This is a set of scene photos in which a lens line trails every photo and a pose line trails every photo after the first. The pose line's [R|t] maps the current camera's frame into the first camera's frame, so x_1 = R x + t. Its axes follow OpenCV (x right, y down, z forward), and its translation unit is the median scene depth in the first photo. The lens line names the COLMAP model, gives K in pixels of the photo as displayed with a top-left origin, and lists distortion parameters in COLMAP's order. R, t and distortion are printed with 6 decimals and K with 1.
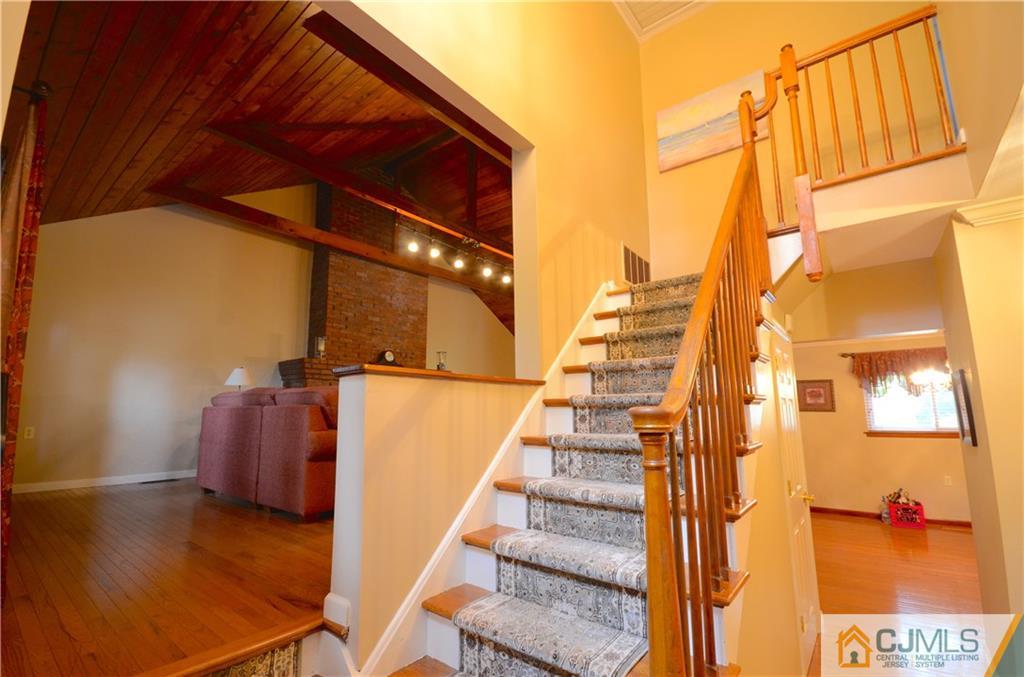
lens RADIAL K [[446.1, 0, 512.0], [0, 446.1, 338.5], [0, 0, 1]] dist [-0.002429, -0.000192]
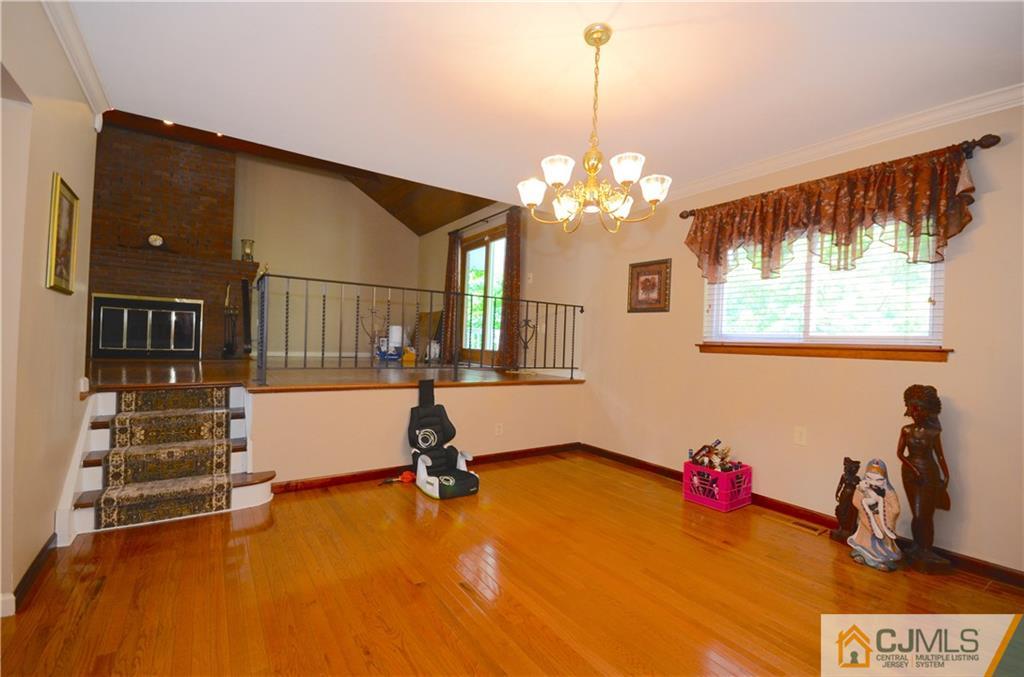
lens RADIAL K [[446.1, 0, 512.0], [0, 446.1, 338.5], [0, 0, 1]] dist [-0.002429, -0.000192]
pose [[0.954804, 0.039898, -0.294545, 0.677802], [0.005370, 0.988473, 0.151300, 0.103364], [0.297187, -0.146044, 0.943584, 0.344419]]
